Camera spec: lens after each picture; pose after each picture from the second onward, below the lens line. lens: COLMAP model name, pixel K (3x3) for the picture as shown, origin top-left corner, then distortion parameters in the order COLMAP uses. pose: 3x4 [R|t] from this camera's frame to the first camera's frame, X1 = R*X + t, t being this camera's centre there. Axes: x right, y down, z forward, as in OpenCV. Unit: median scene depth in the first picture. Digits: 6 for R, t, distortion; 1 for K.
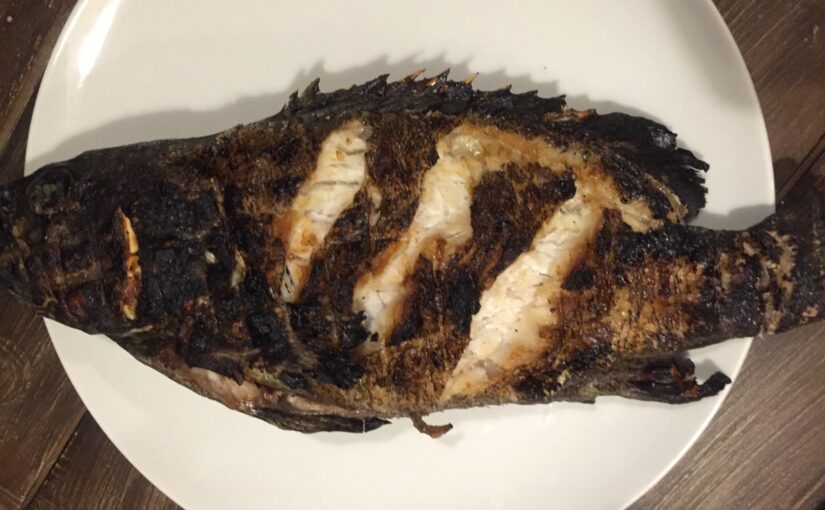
lens RADIAL K [[704.6, 0, 416.0], [0, 704.6, 255.8], [0, 0, 1]] dist [0.058725, -0.077804]
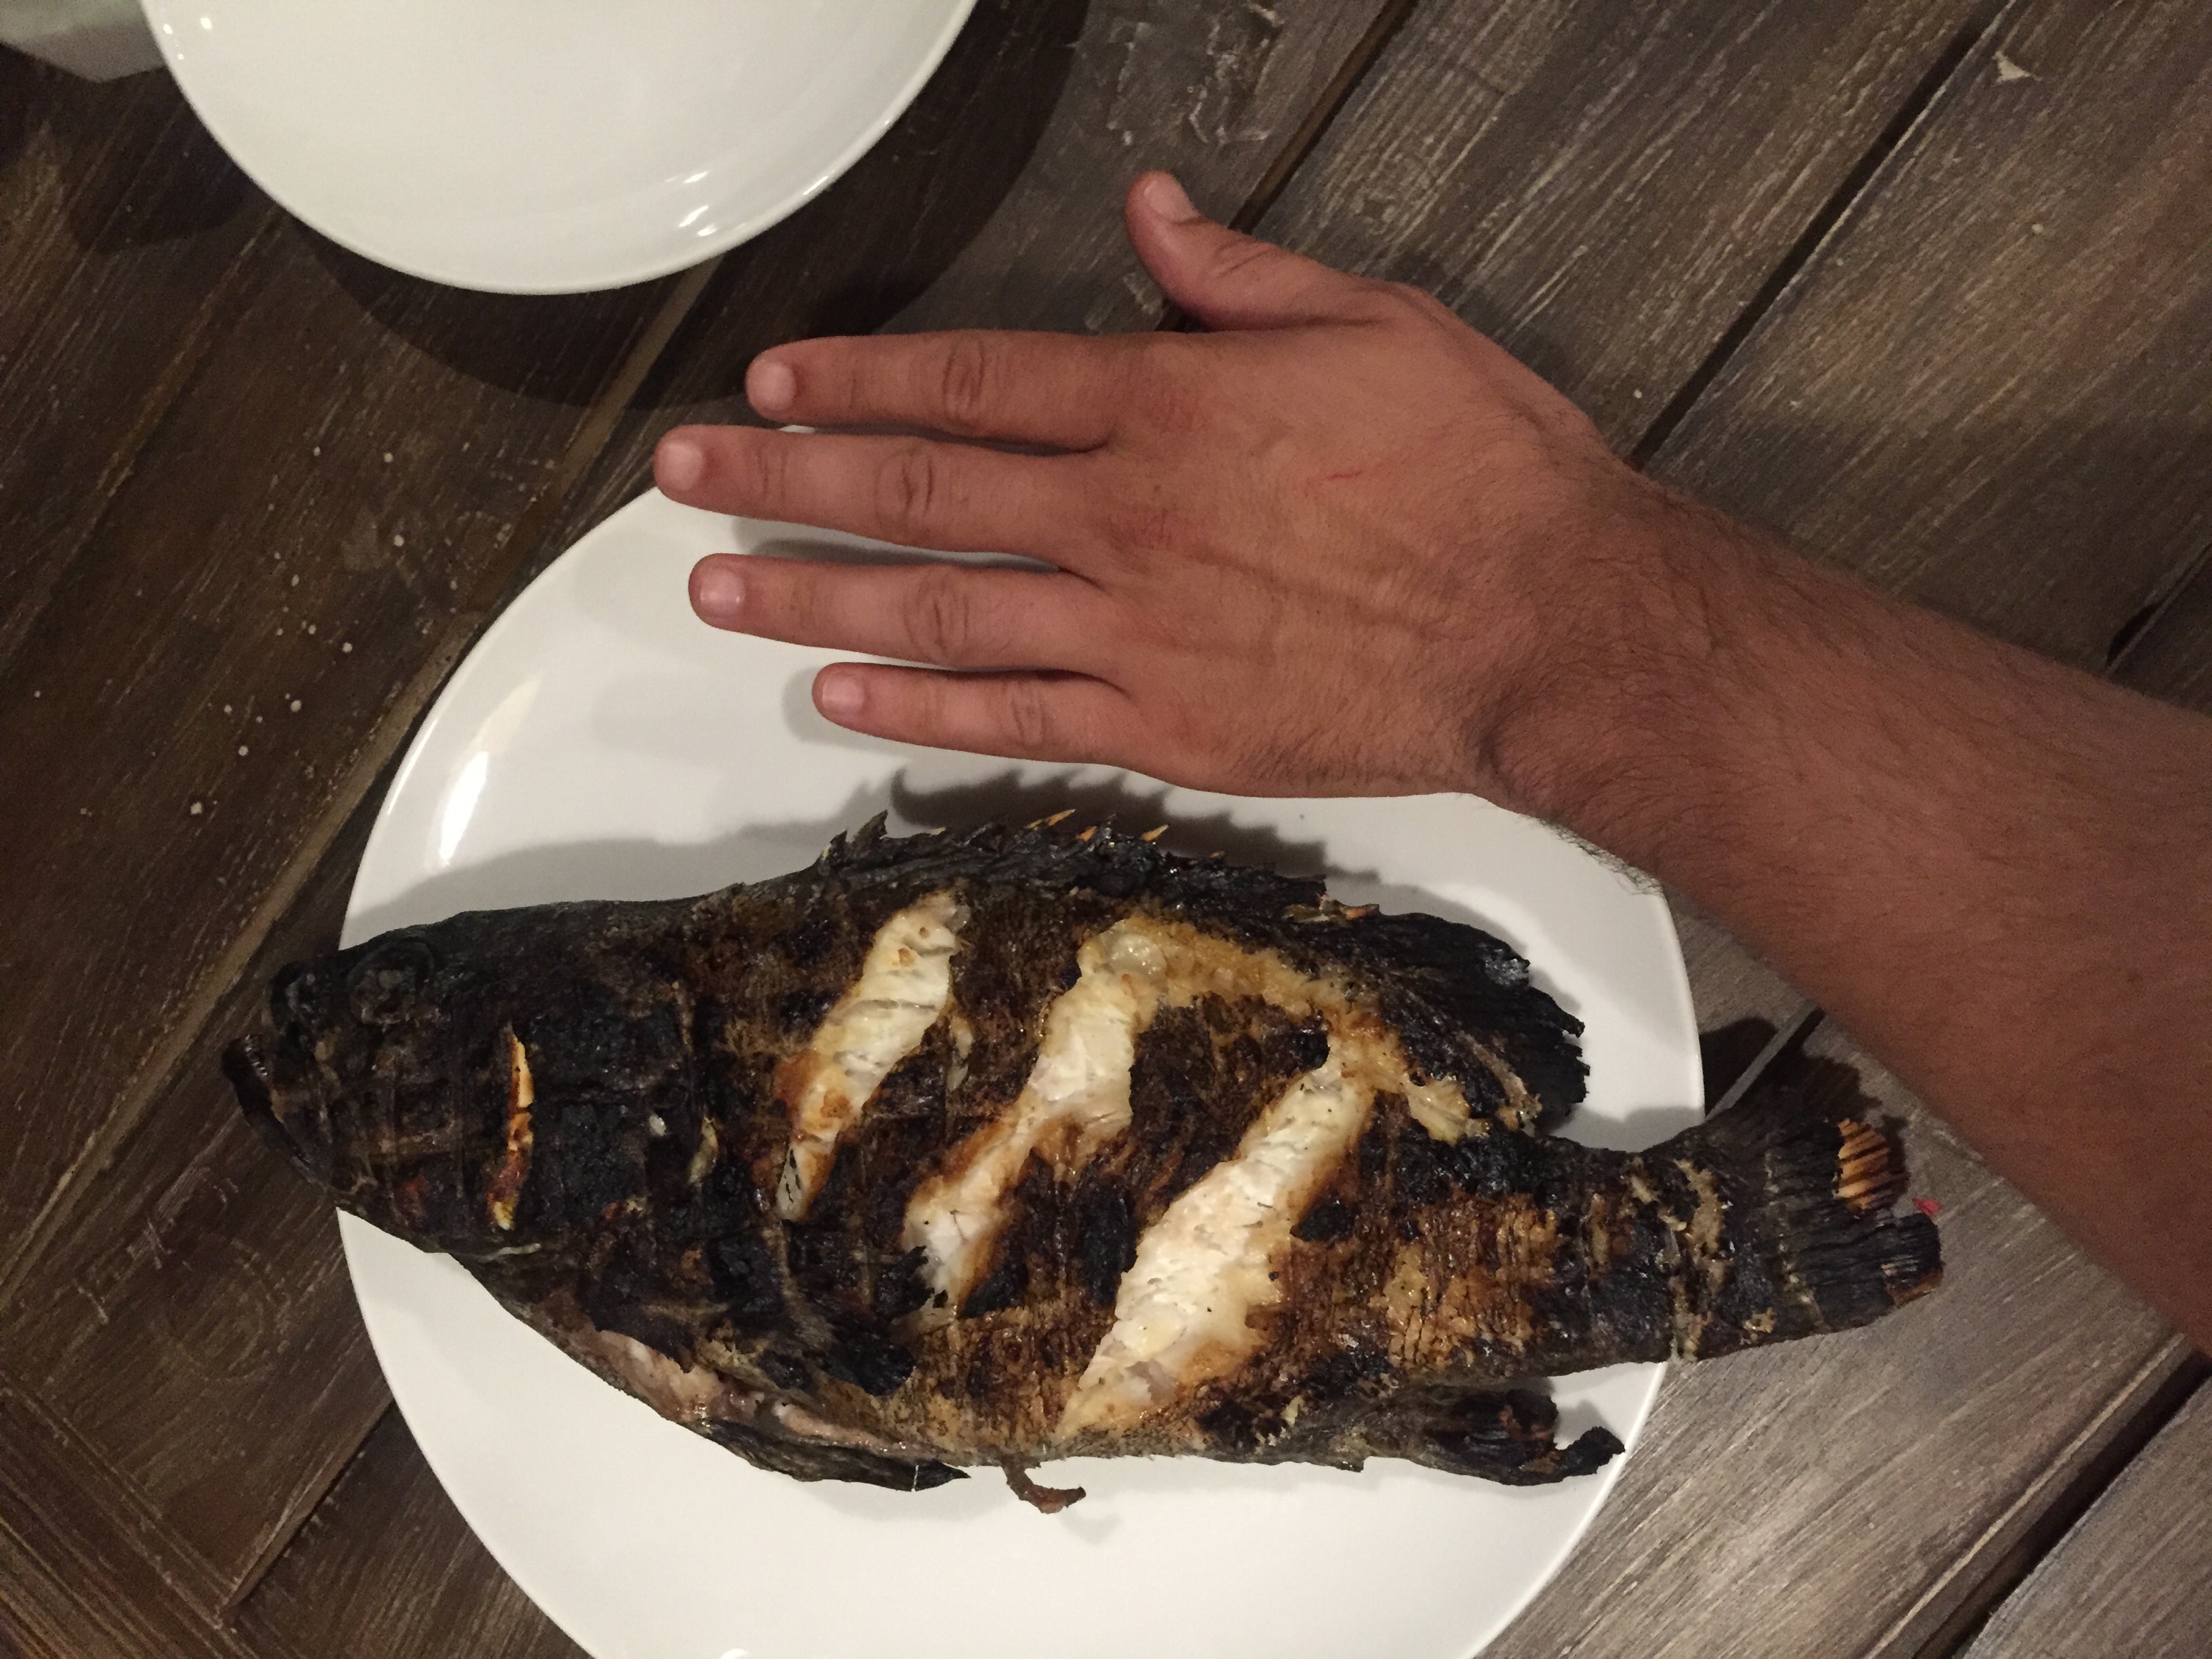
lens RADIAL K [[1916.4, 0, 1100.5], [0, 1916.4, 835.4], [0, 0, 1]] dist [0.058167, -0.036866]
pose [[0.994270, 0.064983, -0.084875, 0.162299], [-0.076067, 0.987965, -0.134679, -0.044873], [0.075102, 0.140364, 0.987248, -0.476868]]
